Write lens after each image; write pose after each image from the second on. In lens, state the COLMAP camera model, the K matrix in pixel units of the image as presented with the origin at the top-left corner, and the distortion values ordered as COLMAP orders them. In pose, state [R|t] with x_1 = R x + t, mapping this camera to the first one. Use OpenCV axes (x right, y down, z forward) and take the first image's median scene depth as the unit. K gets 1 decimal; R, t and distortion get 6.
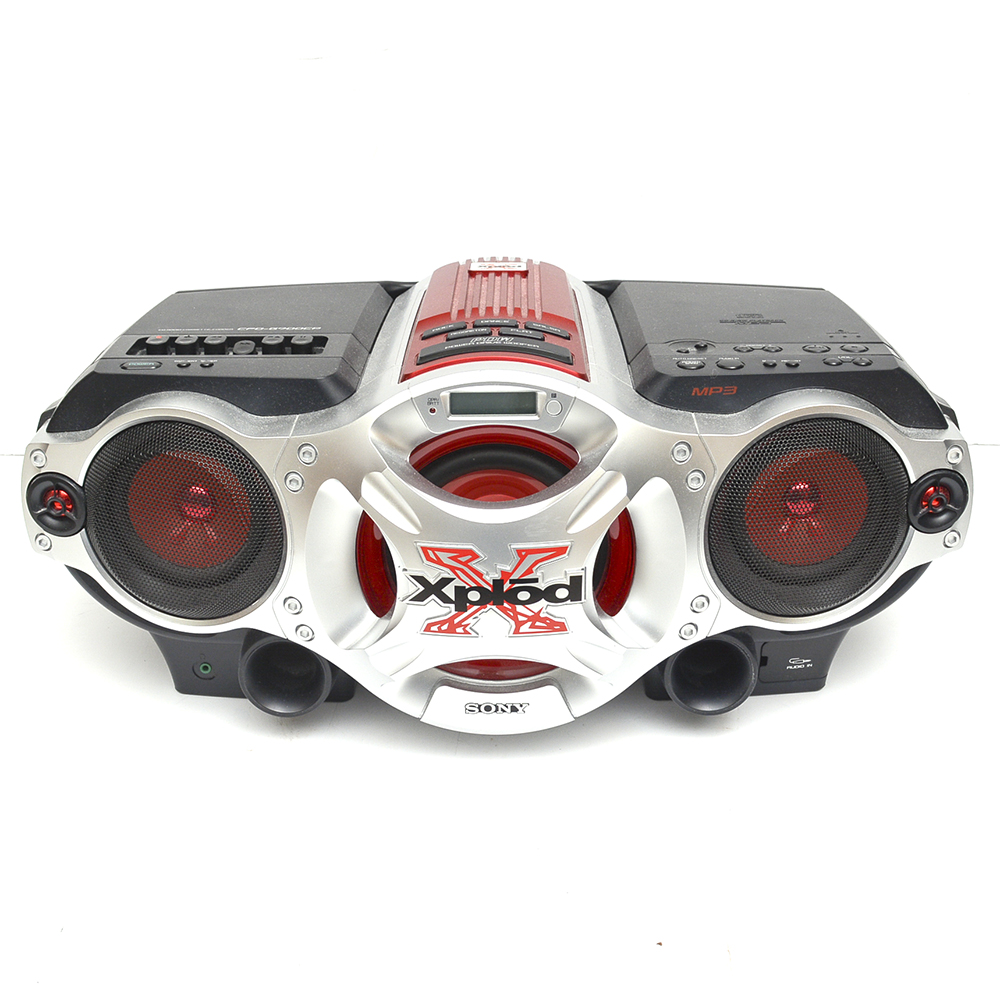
lens RADIAL K [[1775.3, 0, 506.1], [0, 1775.3, 503.7], [0, 0, 1]] dist [-0.046709, 0.000000]
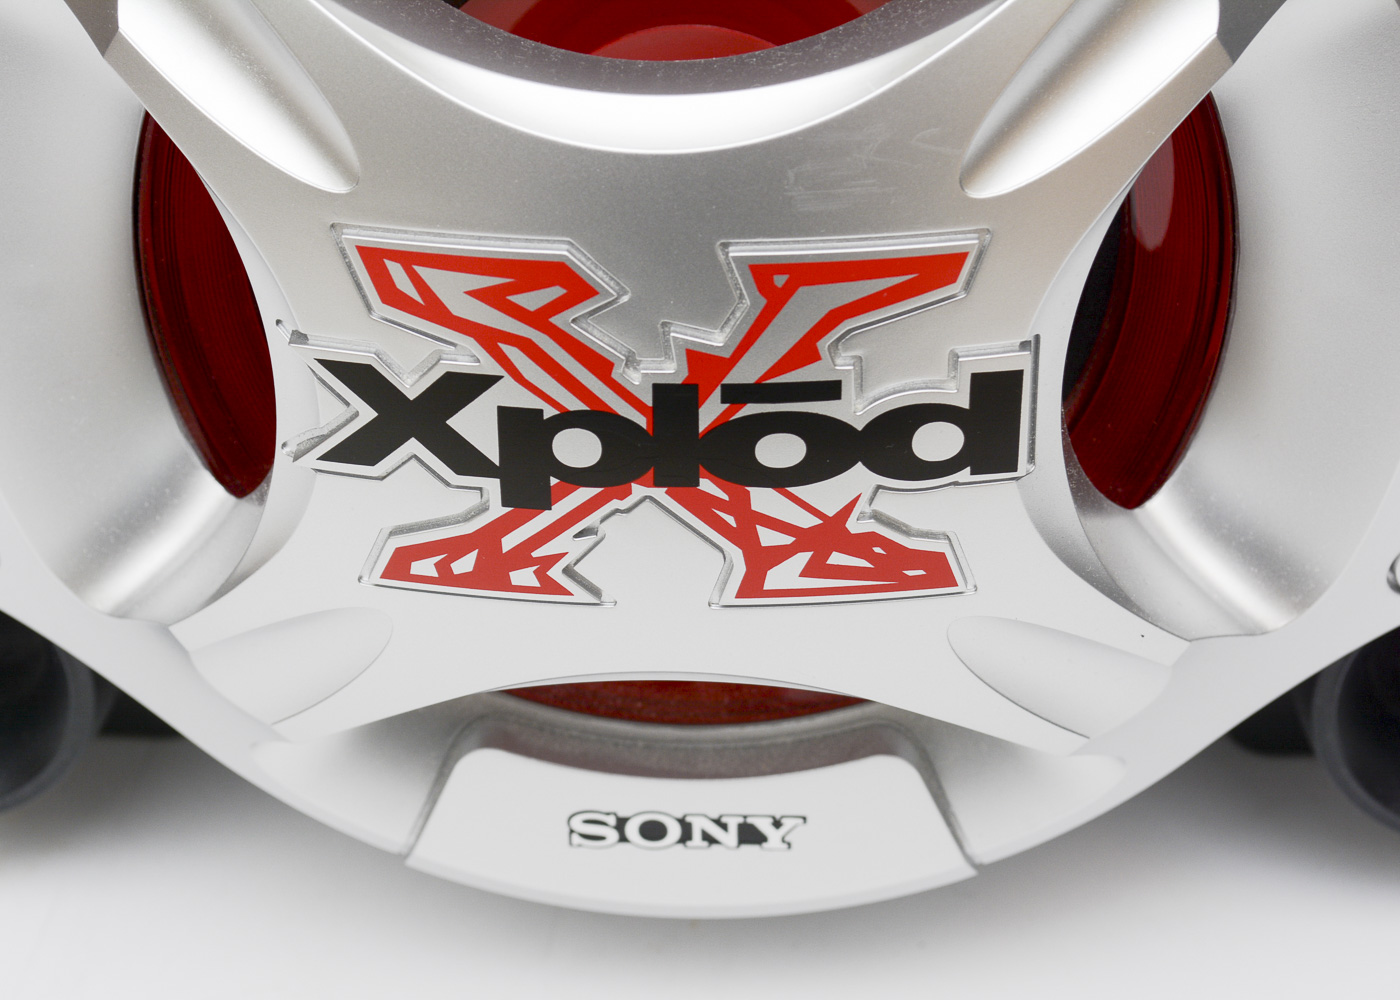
lens RADIAL K [[3360.5, 0, 690.9], [0, 3360.5, 497.7], [0, 0, 1]] dist [-0.058211, 0.000000]
pose [[0.999006, 0.015862, -0.041658, 0.016255], [-0.009794, 0.989815, 0.142025, -0.006997], [0.043486, -0.141476, 0.988986, 0.518865]]
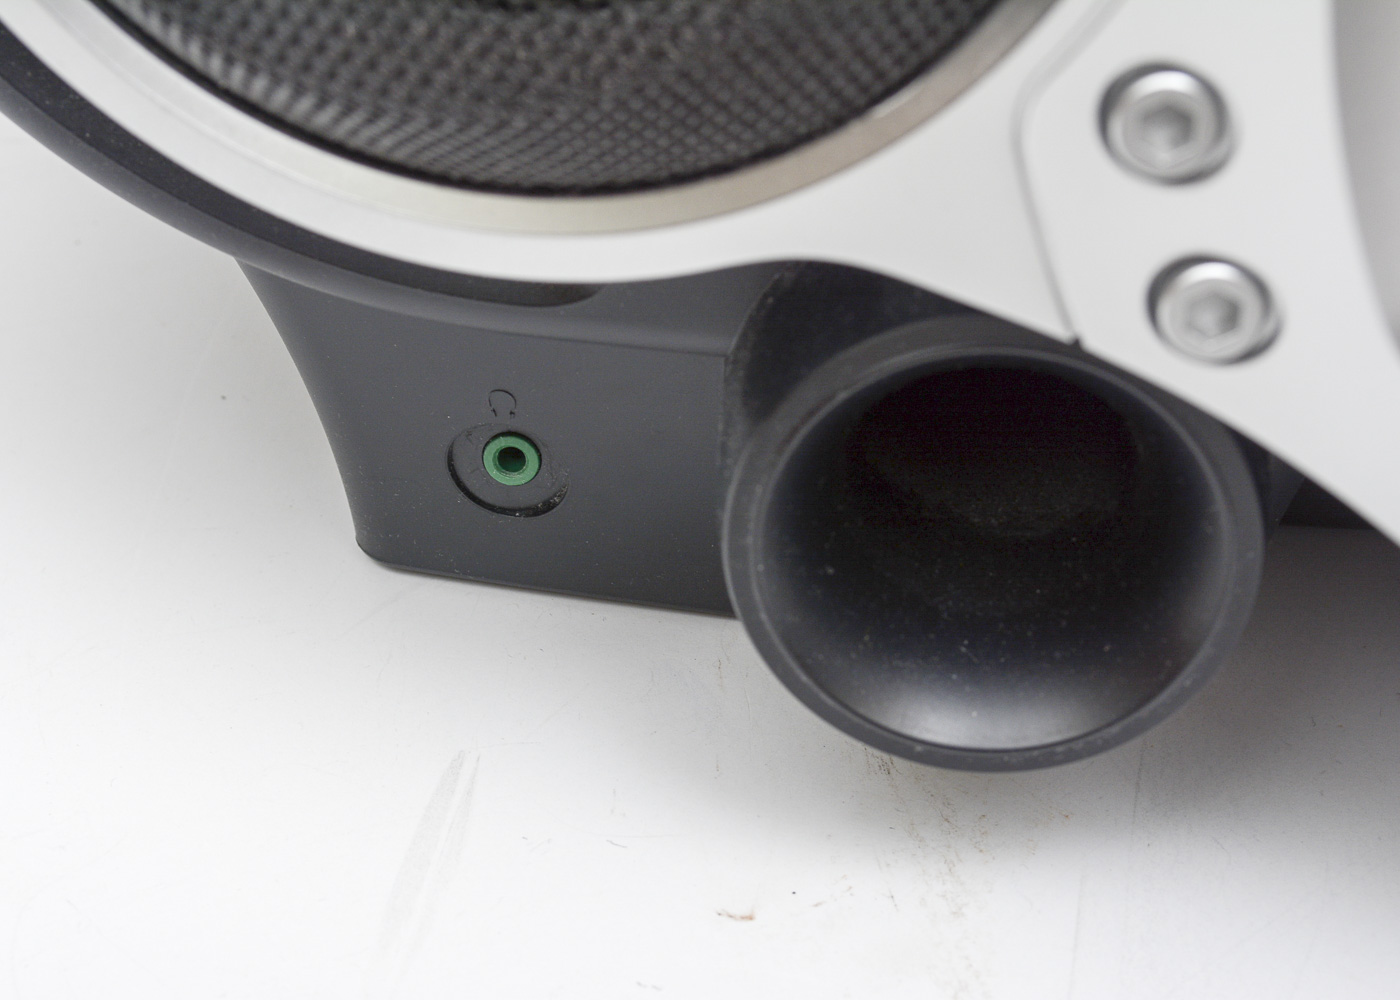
lens RADIAL K [[2677.1, 0, 700.9], [0, 2677.1, 497.1], [0, 0, 1]] dist [-0.049767, 0.000000]
pose [[0.996958, 0.061171, -0.048291, -0.149315], [-0.054151, 0.989328, 0.135272, 0.061511], [0.056050, -0.132246, 0.989631, 0.783929]]
